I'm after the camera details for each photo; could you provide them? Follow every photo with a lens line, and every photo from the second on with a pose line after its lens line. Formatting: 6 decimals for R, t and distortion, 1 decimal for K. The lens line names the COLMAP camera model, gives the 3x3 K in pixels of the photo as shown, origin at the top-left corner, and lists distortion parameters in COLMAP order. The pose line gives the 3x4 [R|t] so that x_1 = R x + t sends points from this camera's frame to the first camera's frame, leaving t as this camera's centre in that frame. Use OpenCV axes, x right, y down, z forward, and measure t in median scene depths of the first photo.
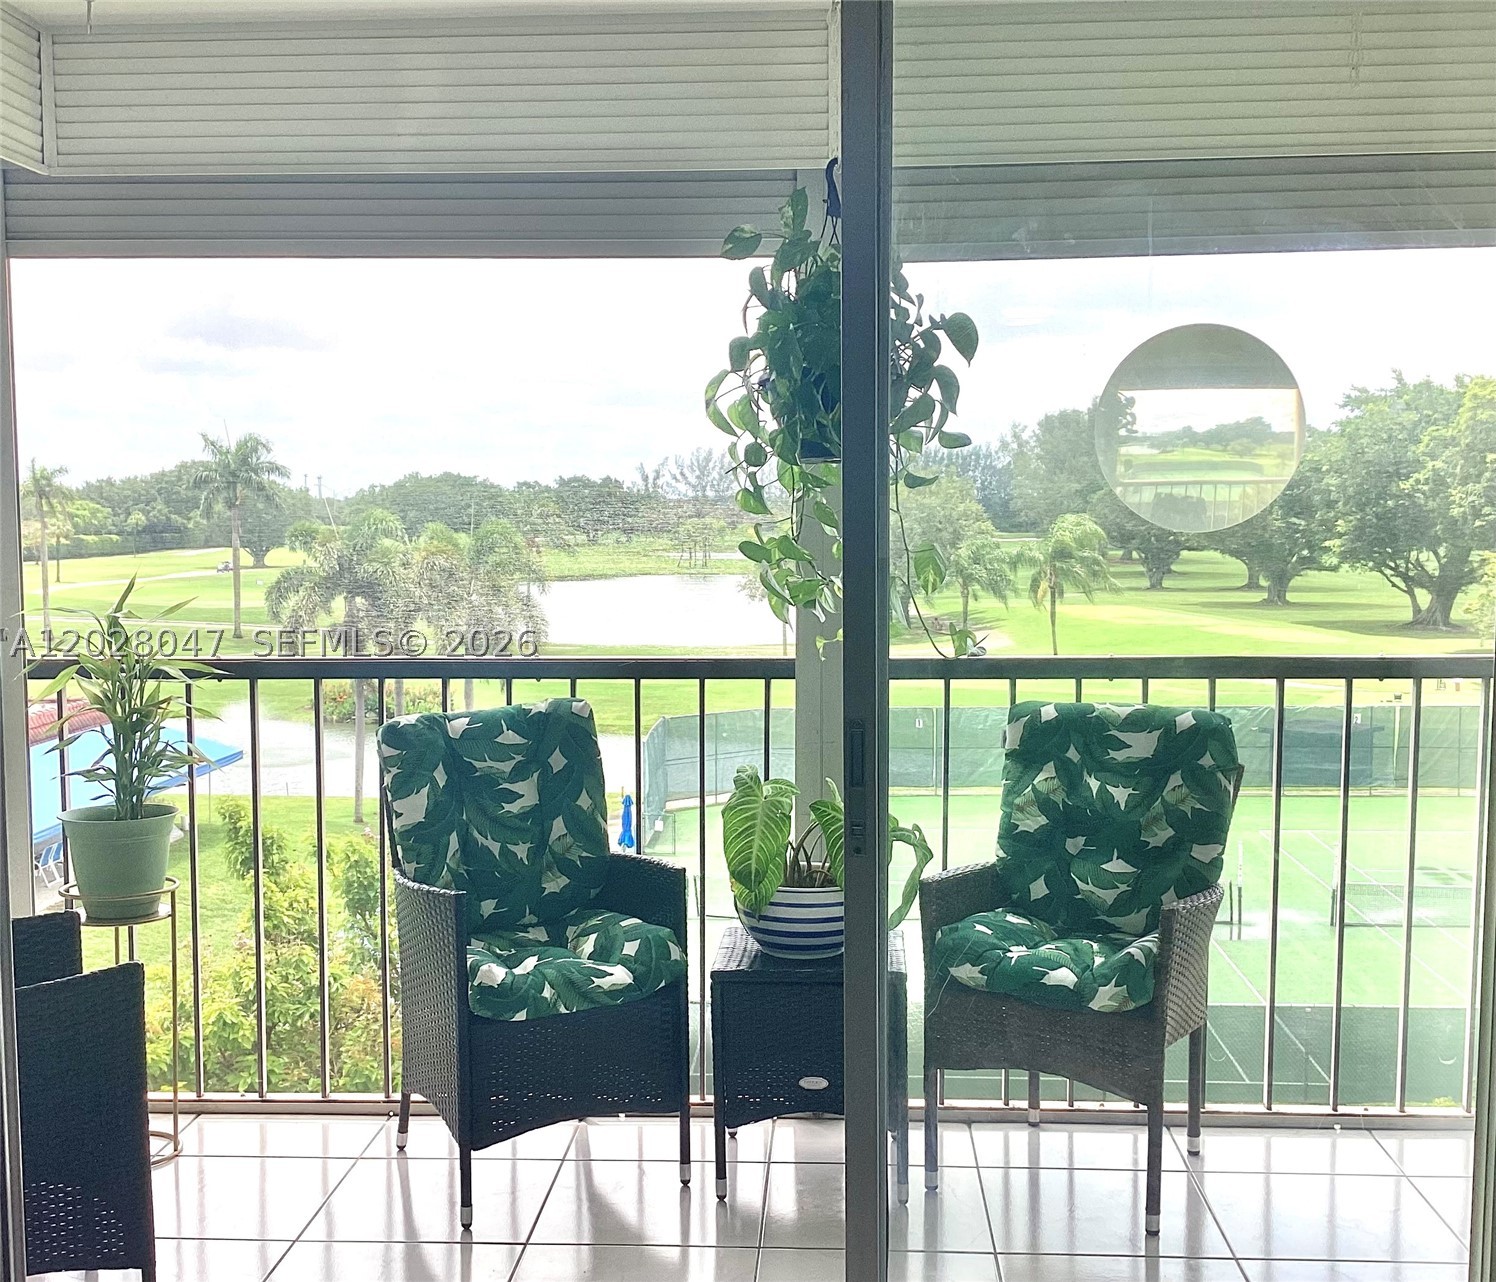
lens RADIAL K [[1853.0, 0, 747.2], [0, 1853.0, 680.2], [0, 0, 1]] dist [0.105010, -0.029328]
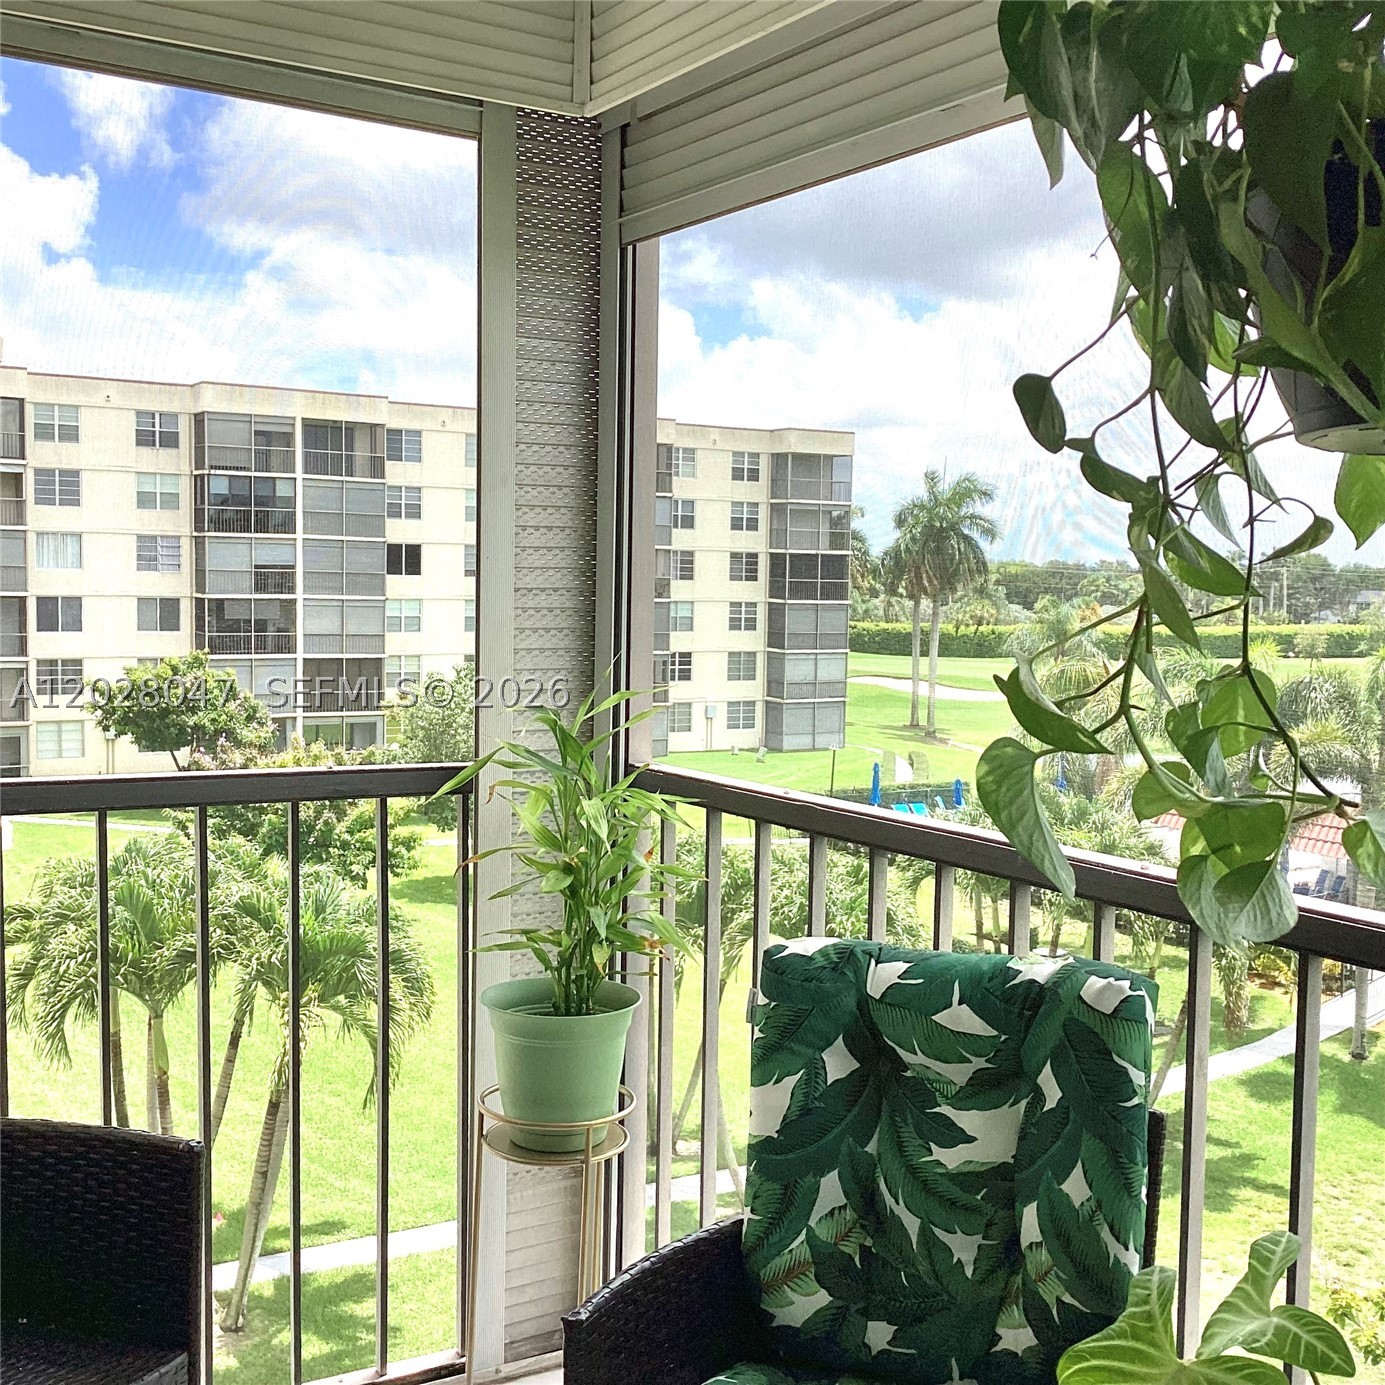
lens RADIAL K [[1698.7, 0, 692.5], [0, 1698.7, 692.5], [0, 0, 1]] dist [0.125016, -0.240030]
pose [[0.569326, 0.068984, -0.819213, 0.212481], [-0.106845, 0.994231, 0.009469, -0.055752], [0.815139, 0.082138, 0.573412, 0.662874]]
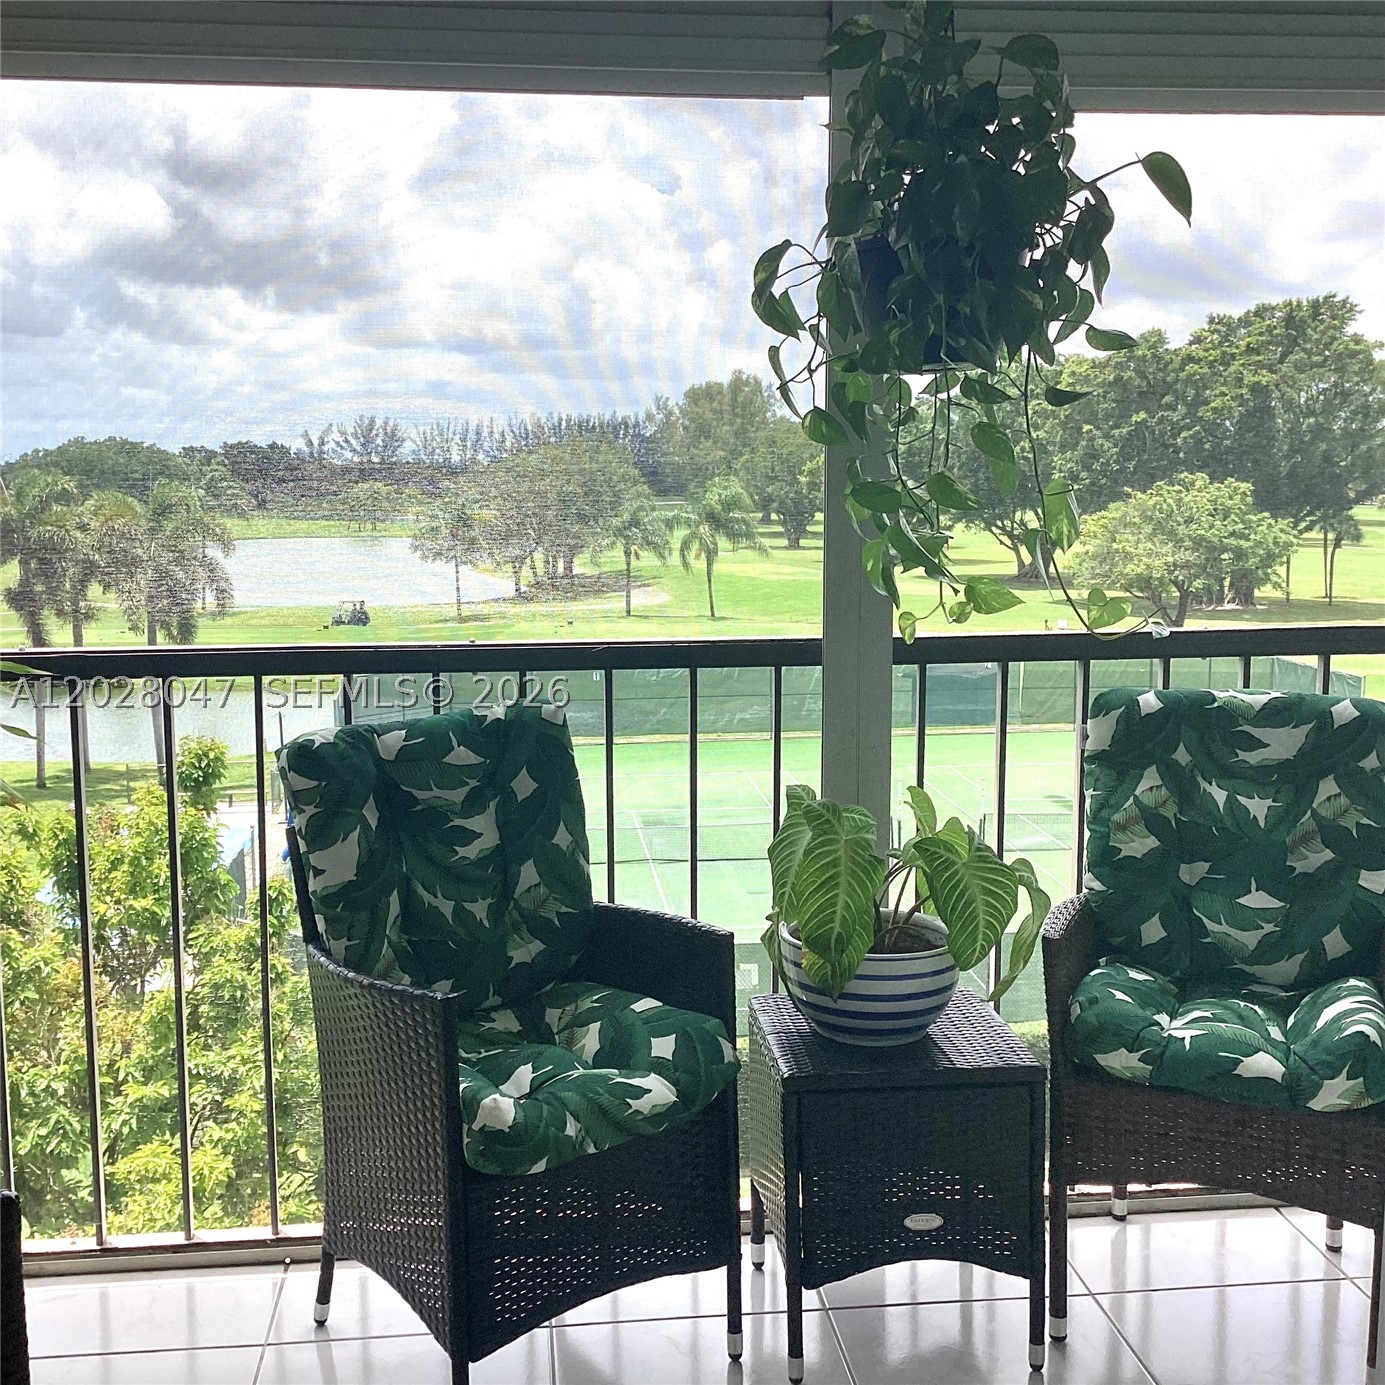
lens RADIAL K [[1698.7, 0, 692.5], [0, 1698.7, 692.5], [0, 0, 1]] dist [0.125016, -0.240030]
pose [[0.985990, -0.023050, 0.165205, -0.149208], [0.017306, 0.999197, 0.036127, -0.016708], [-0.165905, -0.032762, 0.985597, 0.327598]]
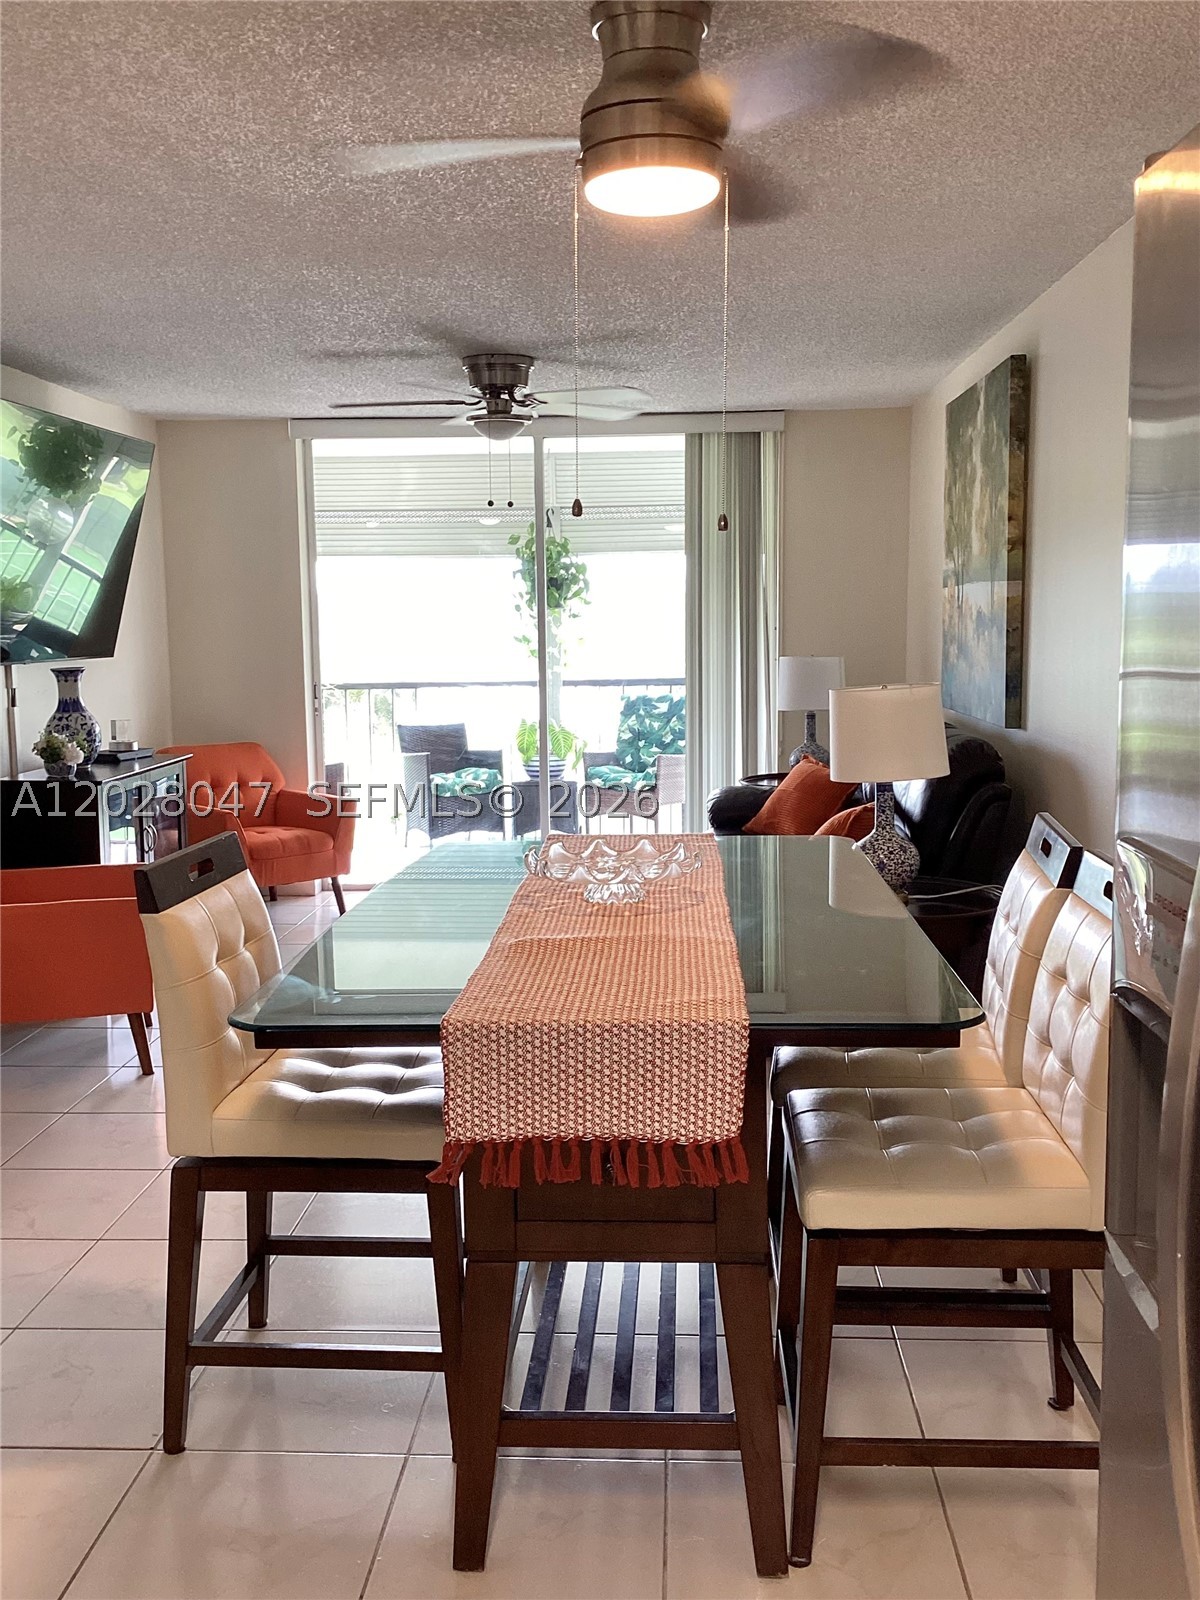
lens RADIAL K [[1538.3, 0, 600.0], [0, 1538.3, 800.0], [0, 0, 1]] dist [0.000303, -0.000040]
pose [[0.999956, -0.009244, 0.001301, 0.109582], [0.009211, 0.999688, 0.023231, 0.119493], [-0.001515, -0.023218, 0.999729, -1.340952]]
